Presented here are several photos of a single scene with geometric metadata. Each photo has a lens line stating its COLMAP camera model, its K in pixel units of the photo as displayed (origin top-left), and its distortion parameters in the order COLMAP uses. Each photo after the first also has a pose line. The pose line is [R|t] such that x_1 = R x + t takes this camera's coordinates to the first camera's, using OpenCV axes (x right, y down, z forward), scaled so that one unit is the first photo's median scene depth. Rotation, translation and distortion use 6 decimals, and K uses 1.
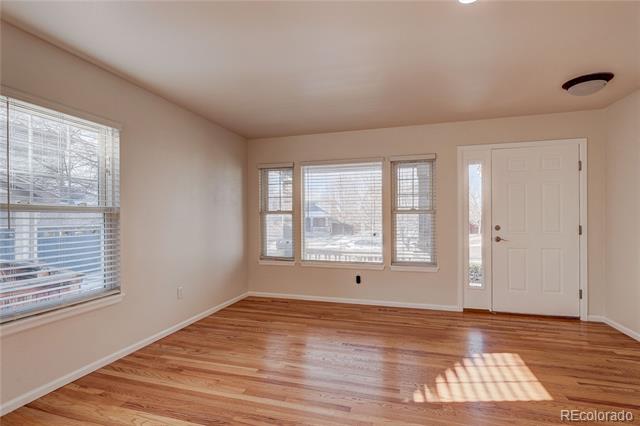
lens RADIAL K [[301.6, 0, 319.3], [0, 301.6, 218.2], [0, 0, 1]] dist [-0.003682, 0.002439]
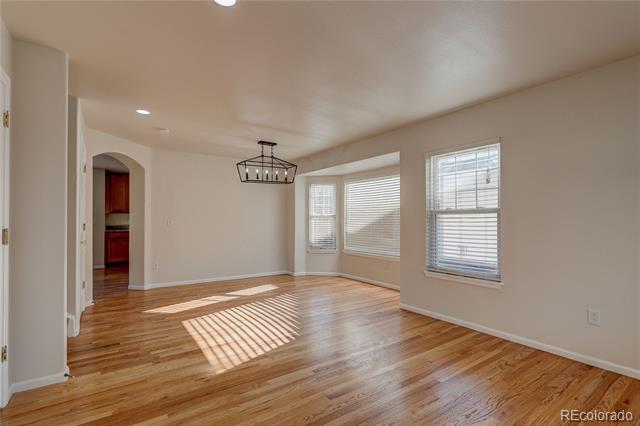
lens RADIAL K [[301.6, 0, 314.5], [0, 301.6, 216.1], [0, 0, 1]] dist [-0.003682, 0.002439]
pose [[-0.638209, -0.006663, -0.769834, 0.696957], [0.004156, 0.999918, -0.012099, -0.000208], [0.769852, -0.010921, -0.638129, 1.174690]]
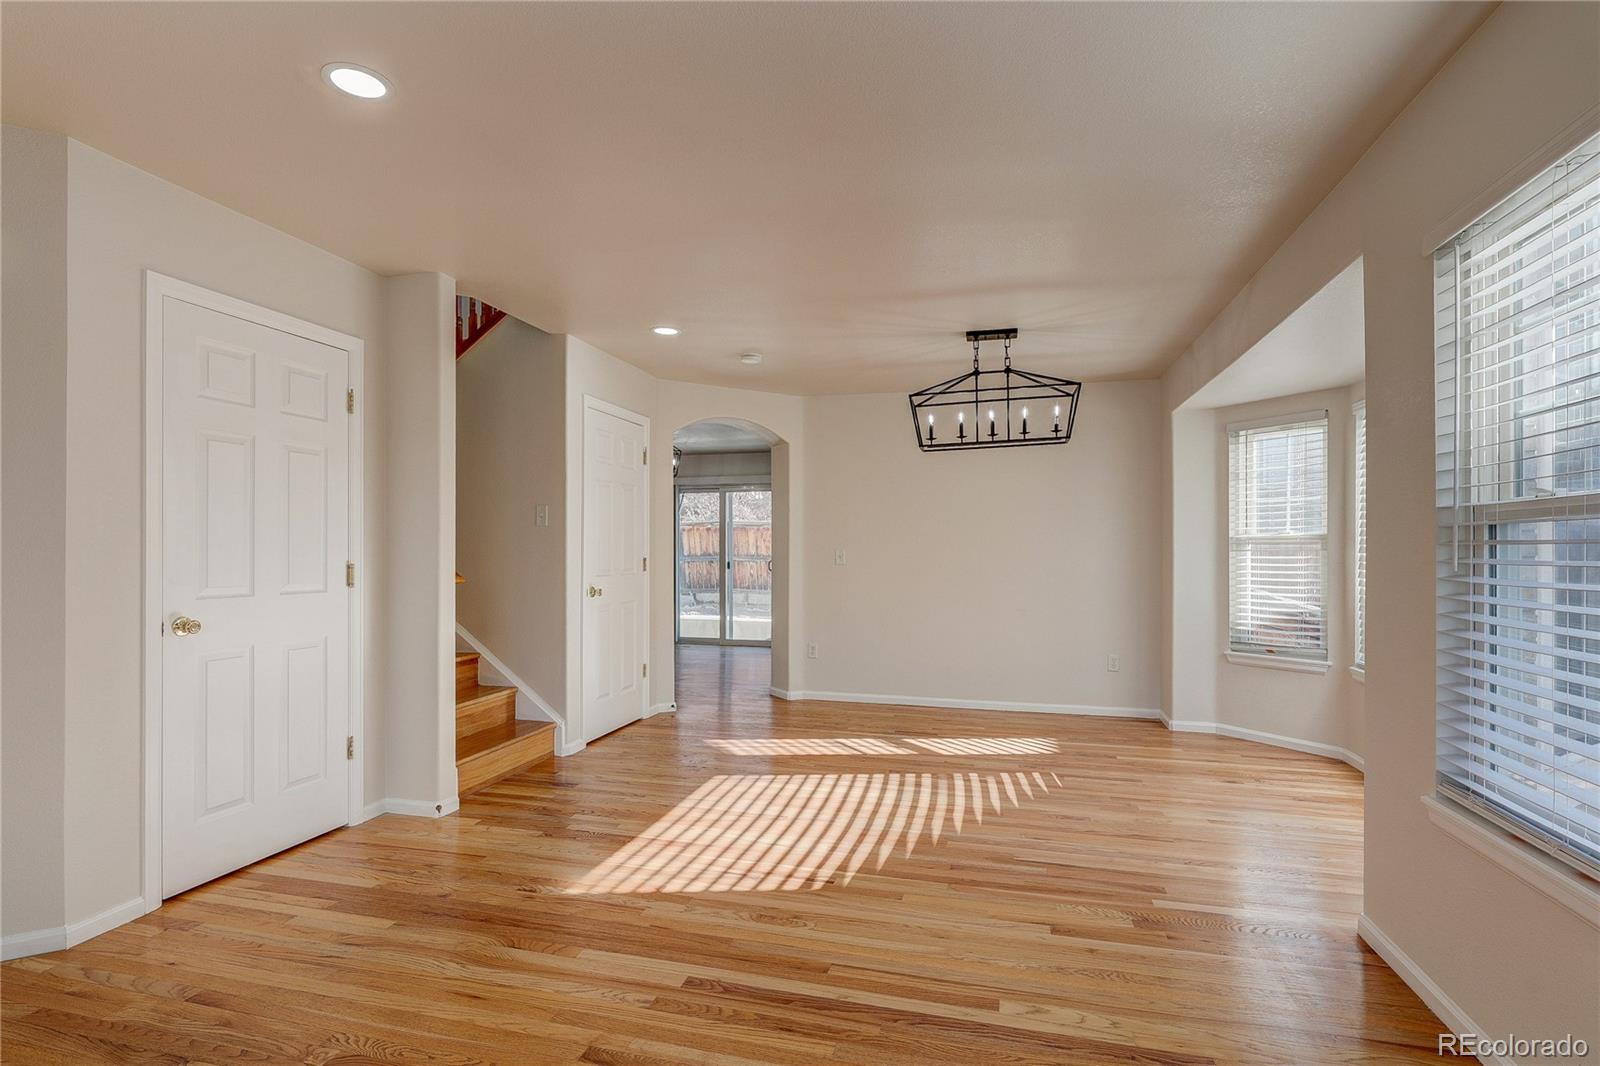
lens RADIAL K [[754.0, 0, 807.9], [0, 754.0, 561.6], [0, 0, 1]] dist [-0.003682, 0.002439]
pose [[-0.999549, 0.002375, -0.029952, -0.096064], [0.002115, 0.999960, 0.008678, 0.004696], [0.029971, 0.008611, -0.999514, 1.386283]]
